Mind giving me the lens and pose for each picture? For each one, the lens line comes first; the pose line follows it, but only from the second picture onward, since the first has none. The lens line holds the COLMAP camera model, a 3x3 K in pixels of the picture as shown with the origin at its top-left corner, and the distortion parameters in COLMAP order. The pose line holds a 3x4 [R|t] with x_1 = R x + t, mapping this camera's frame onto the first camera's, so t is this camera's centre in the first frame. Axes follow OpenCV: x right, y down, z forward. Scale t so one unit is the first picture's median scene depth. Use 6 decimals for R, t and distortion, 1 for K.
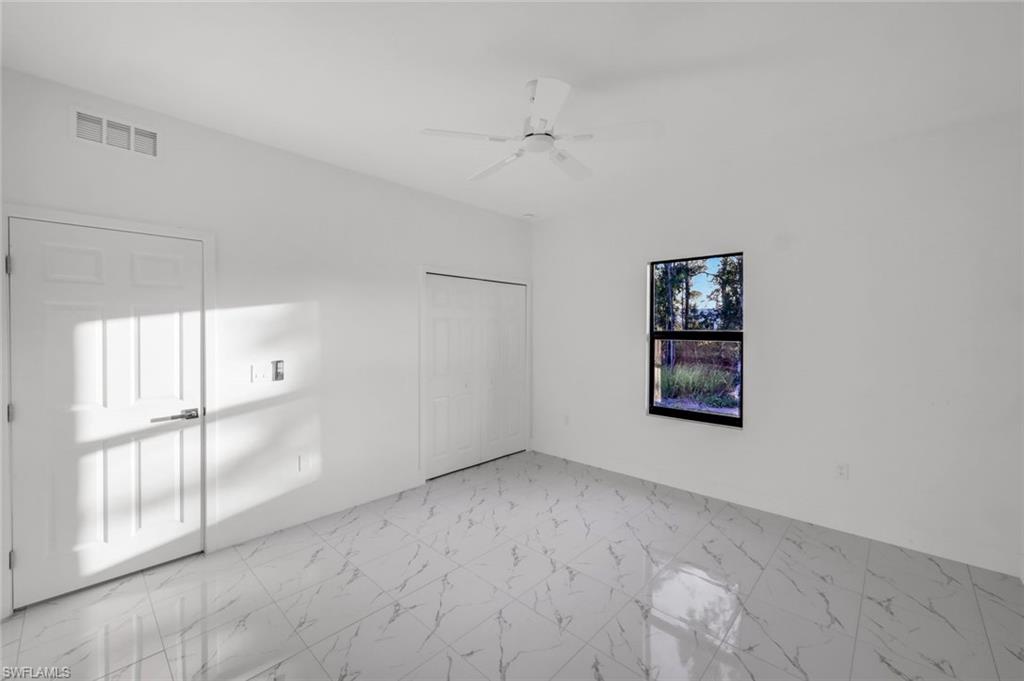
lens RADIAL K [[399.9, 0, 517.8], [0, 399.9, 334.4], [0, 0, 1]] dist [-0.003424, -0.000275]
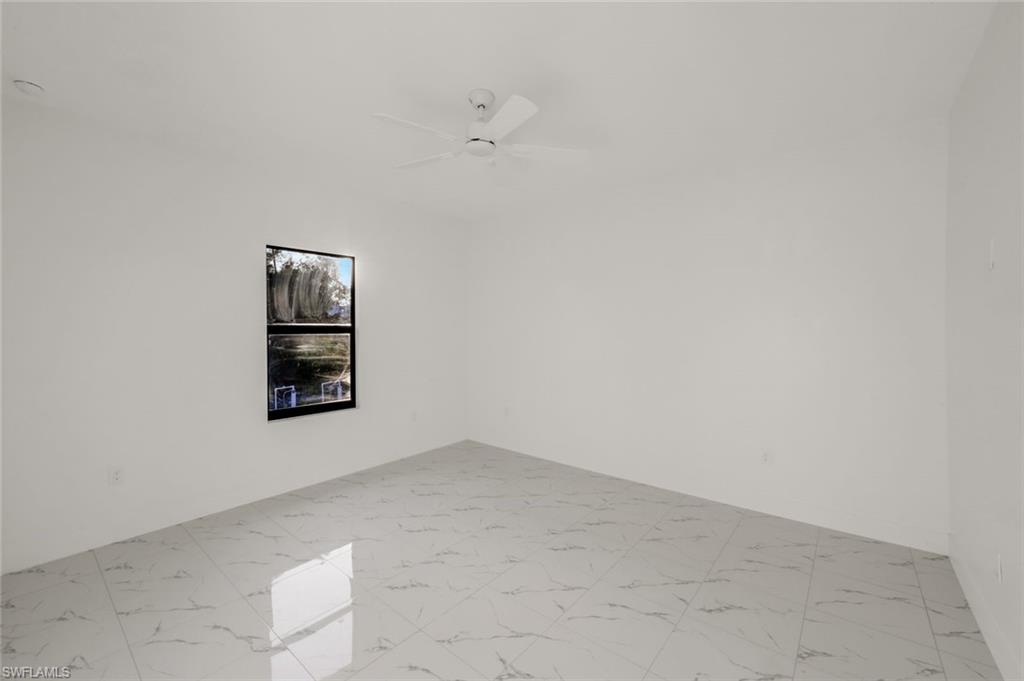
lens RADIAL K [[399.9, 0, 496.1], [0, 399.9, 336.9], [0, 0, 1]] dist [-0.003424, -0.000275]
pose [[0.008883, -0.027396, 0.999585, -0.582865], [0.013928, 0.999531, 0.027271, 0.000714], [-0.999864, 0.013680, 0.009260, 0.550788]]
